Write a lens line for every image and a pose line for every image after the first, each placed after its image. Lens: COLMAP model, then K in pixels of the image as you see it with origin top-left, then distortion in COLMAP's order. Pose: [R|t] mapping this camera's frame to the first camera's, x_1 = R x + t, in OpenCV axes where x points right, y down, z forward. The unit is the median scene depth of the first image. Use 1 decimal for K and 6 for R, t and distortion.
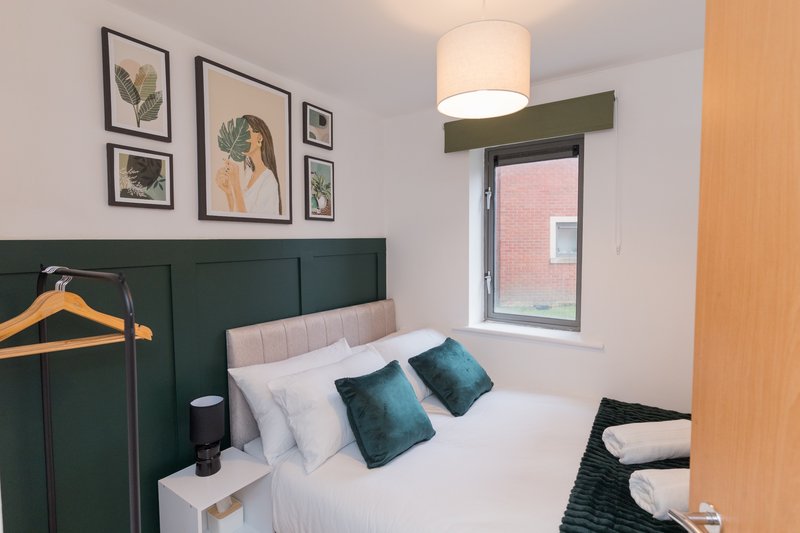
lens RADIAL K [[395.4, 0, 394.4], [0, 395.4, 260.7], [0, 0, 1]] dist [0.002743, 0.000667]
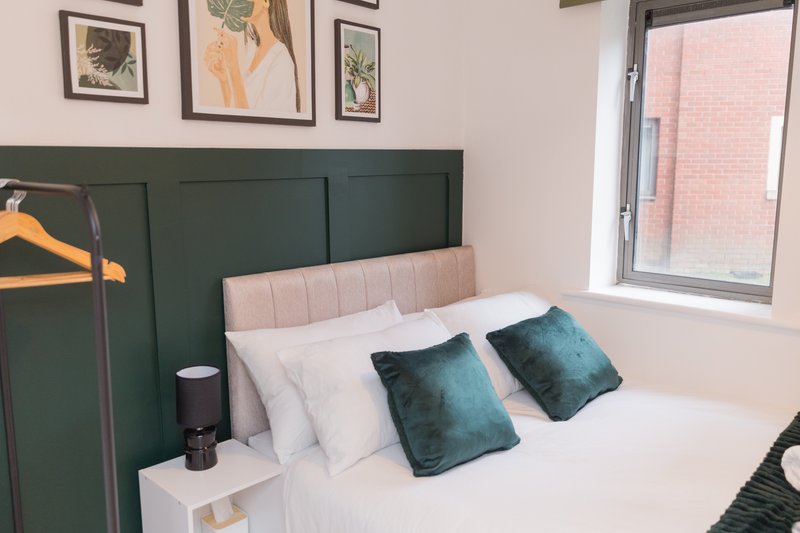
lens RADIAL K [[647.4, 0, 395.6], [0, 647.4, 258.2], [0, 0, 1]] dist [0.004959, 0.002917]
pose [[0.987593, 0.028041, -0.154509, 0.055670], [-0.012538, 0.994867, 0.100409, 0.019639], [0.156531, -0.097226, 0.982876, -0.081926]]
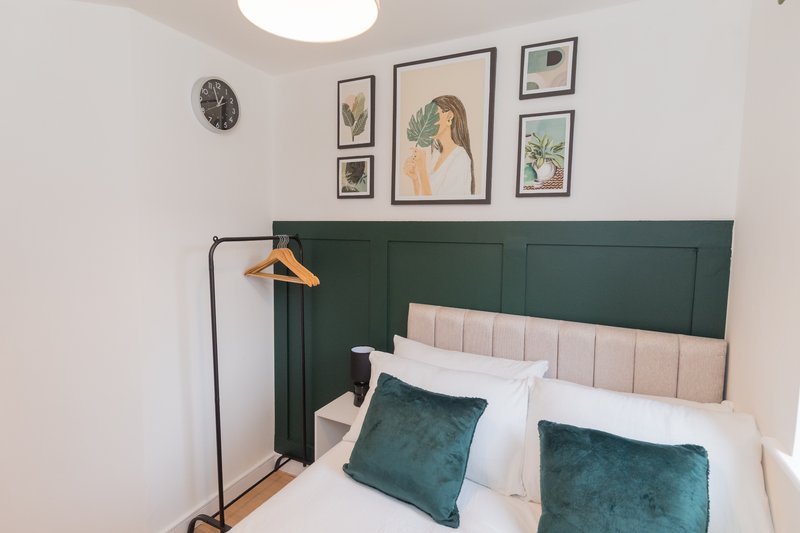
lens RADIAL K [[395.4, 0, 394.4], [0, 395.4, 260.7], [0, 0, 1]] dist [0.002743, 0.000667]
pose [[0.148073, 0.086954, -0.985146, 0.647092], [-0.064665, 0.994847, 0.078091, -0.026604], [0.986860, 0.052141, 0.152932, 0.765916]]
